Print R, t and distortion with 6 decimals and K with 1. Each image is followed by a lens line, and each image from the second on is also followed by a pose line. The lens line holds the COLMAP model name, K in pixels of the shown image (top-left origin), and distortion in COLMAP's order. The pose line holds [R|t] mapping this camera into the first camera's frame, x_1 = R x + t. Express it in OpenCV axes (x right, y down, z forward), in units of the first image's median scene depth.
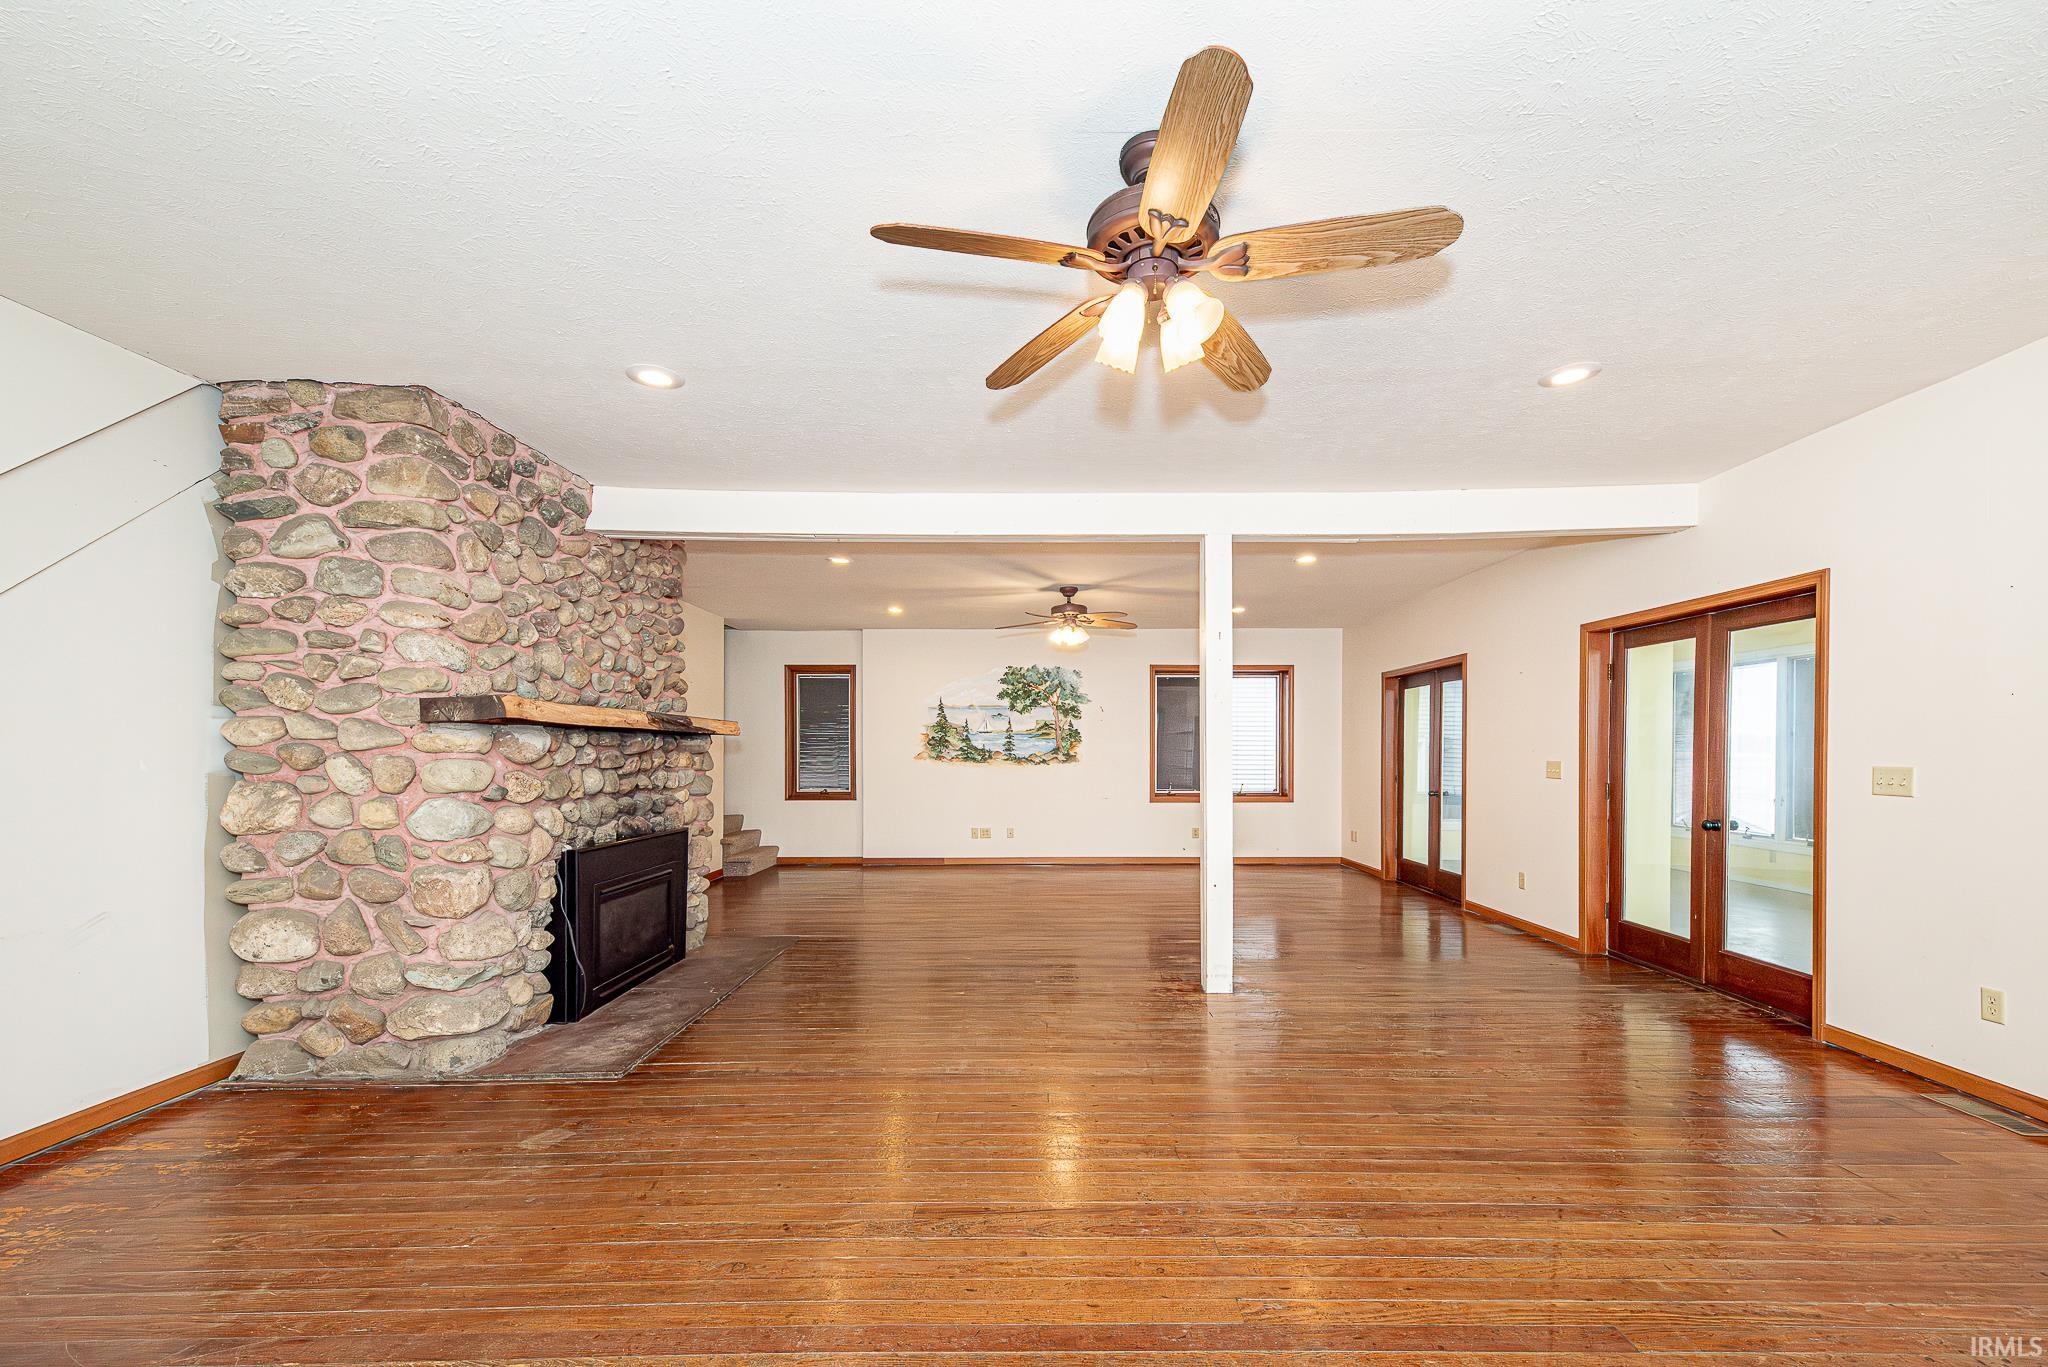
lens RADIAL K [[880.8, 0, 1009.5], [0, 880.8, 763.3], [0, 0, 1]] dist [0.025628, 0.000203]
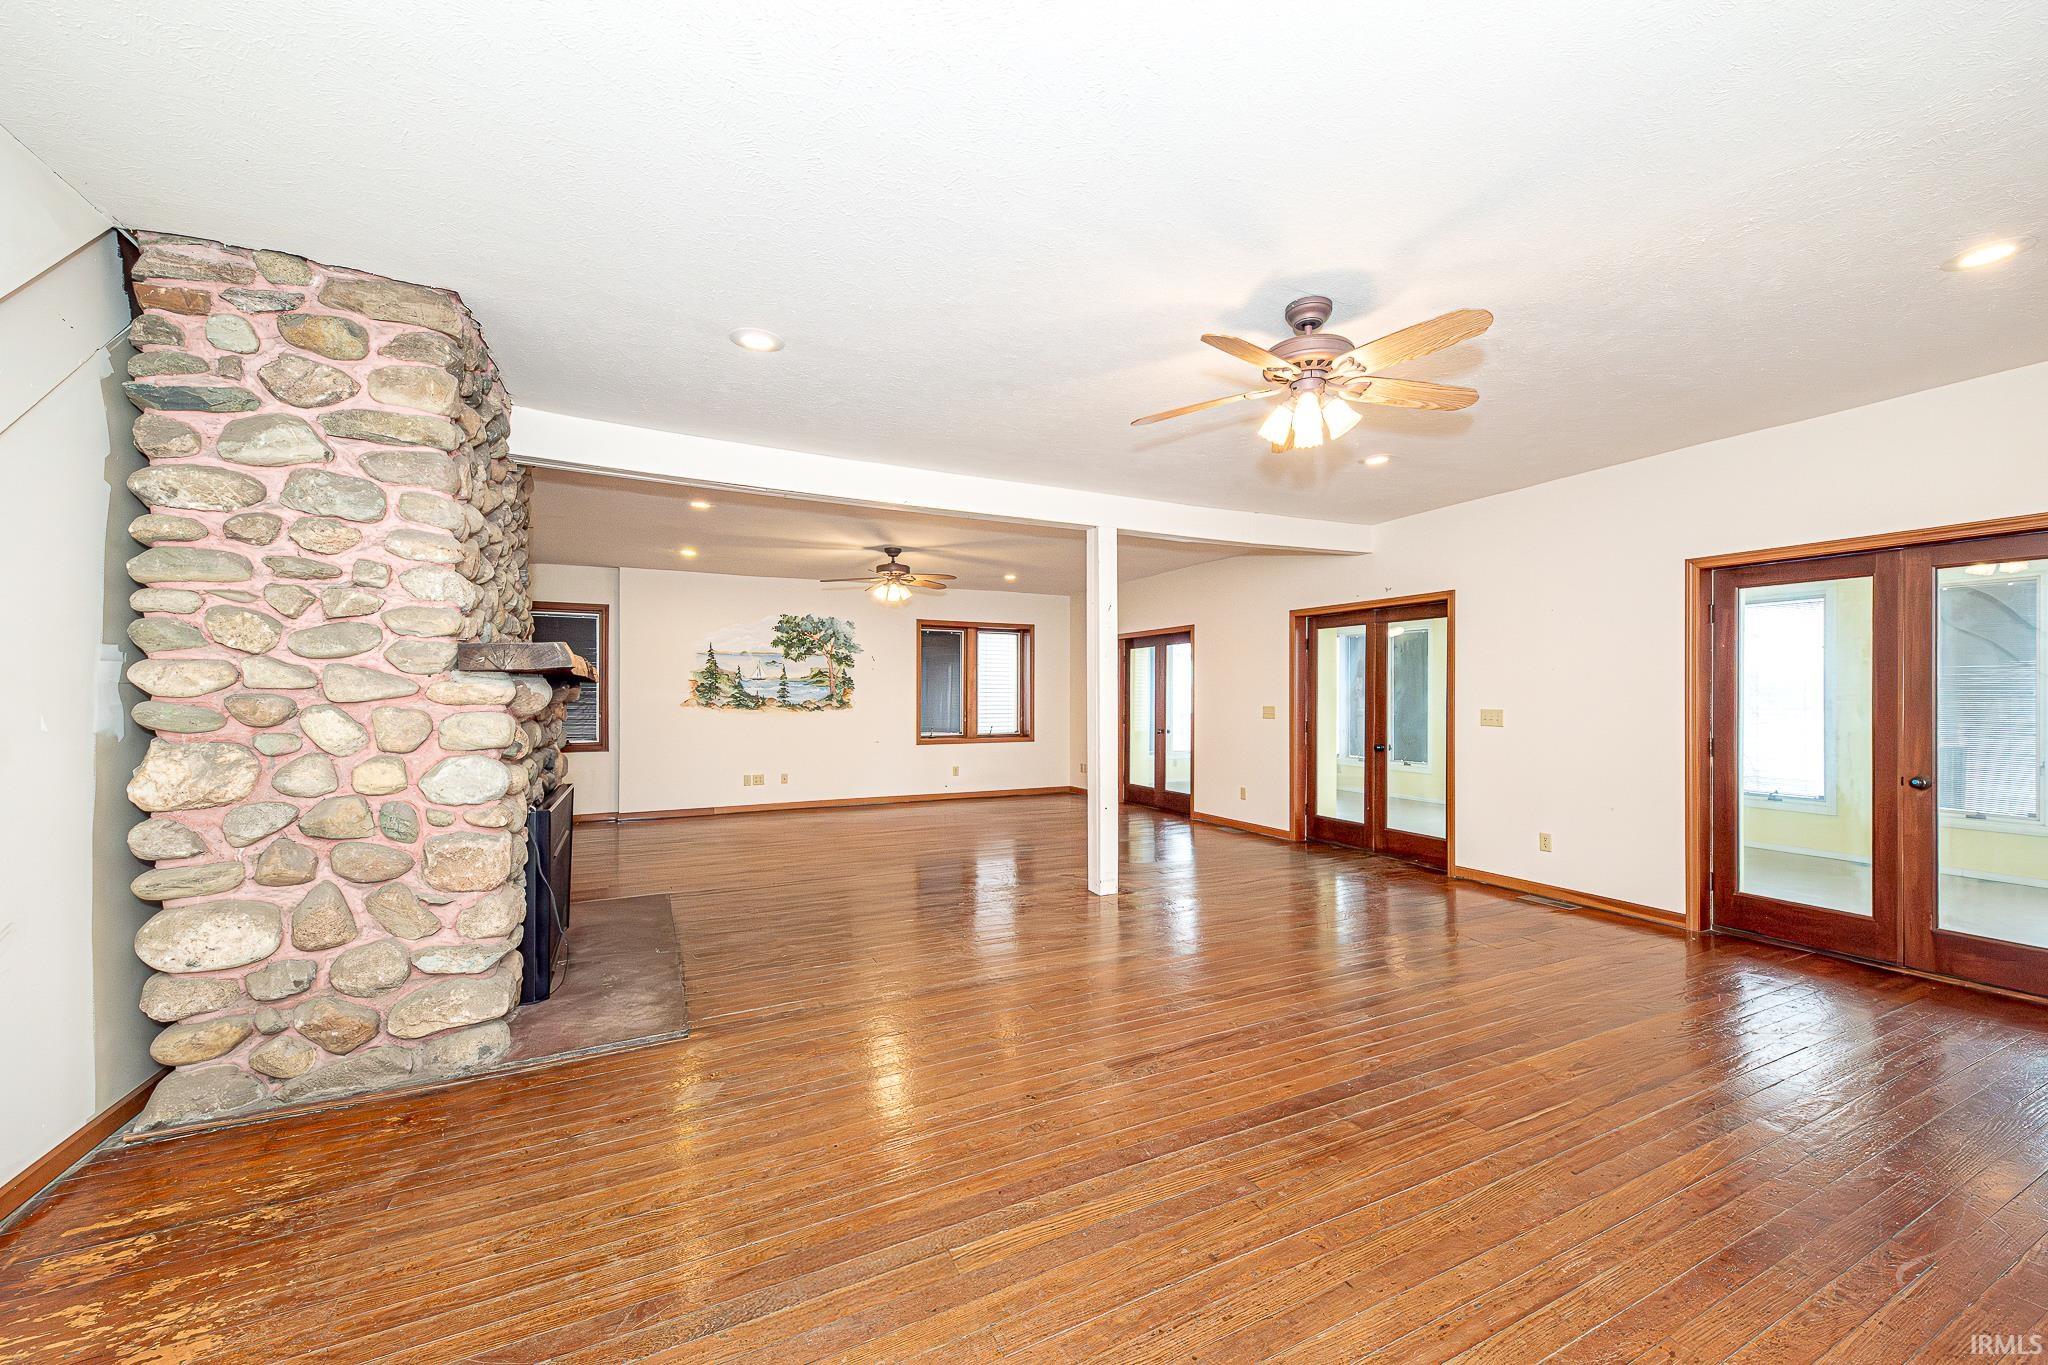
lens RADIAL K [[866.6, 0, 1026.2], [0, 866.6, 696.0], [0, 0, 1]] dist [0.015855, -0.000288]
pose [[0.878586, 0.000698, 0.477584, -0.511790], [0.005572, 0.999916, -0.011712, -0.006498], [-0.477552, 0.012952, 0.878508, -0.025686]]
